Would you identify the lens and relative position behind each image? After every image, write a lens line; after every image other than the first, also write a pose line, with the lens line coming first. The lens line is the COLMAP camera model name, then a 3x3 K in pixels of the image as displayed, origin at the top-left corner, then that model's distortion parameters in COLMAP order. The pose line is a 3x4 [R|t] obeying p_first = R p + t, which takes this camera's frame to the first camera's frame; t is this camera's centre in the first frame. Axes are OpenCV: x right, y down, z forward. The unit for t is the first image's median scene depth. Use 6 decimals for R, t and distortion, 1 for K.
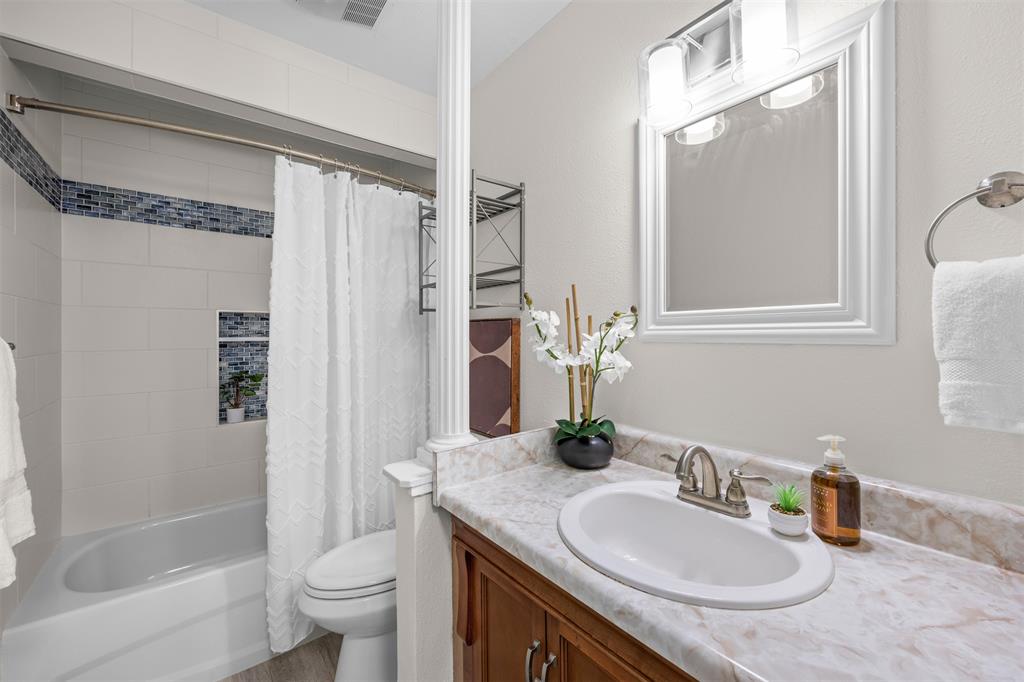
lens RADIAL K [[412.3, 0, 514.7], [0, 412.3, 340.1], [0, 0, 1]] dist [-0.002053, -0.000395]
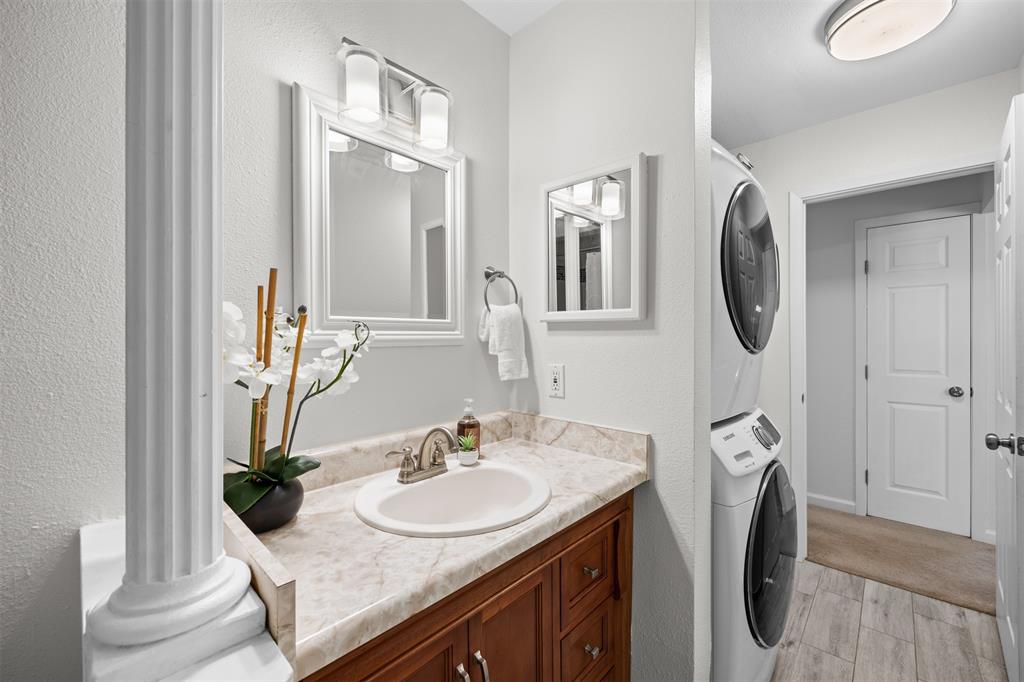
lens RADIAL K [[411.7, 0, 514.3], [0, 411.7, 352.4], [0, 0, 1]] dist [-0.001528, -0.000129]
pose [[-0.151512, -0.029005, 0.988030, -0.383033], [0.021957, 0.999224, 0.032700, -0.004025], [-0.988212, 0.026649, -0.150757, 0.440188]]
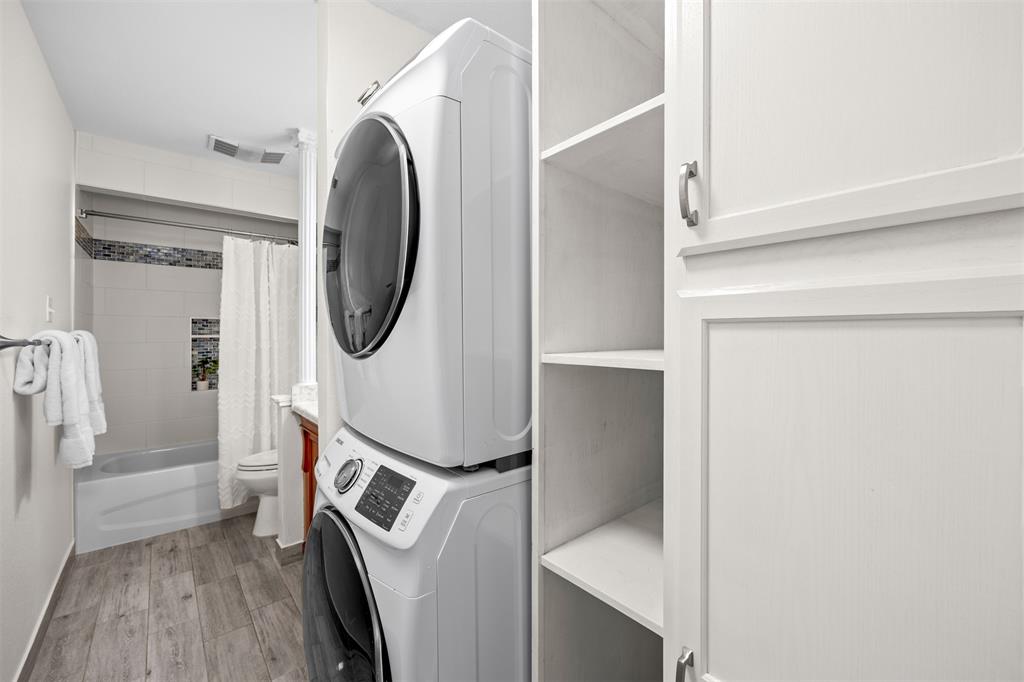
lens RADIAL K [[412.3, 0, 514.7], [0, 412.3, 340.1], [0, 0, 1]] dist [-0.002053, -0.000395]
pose [[0.999132, 0.003529, 0.041504, 0.581929], [-0.003601, 0.999992, 0.001653, 0.007679], [-0.041498, -0.001801, 0.999137, -0.805308]]
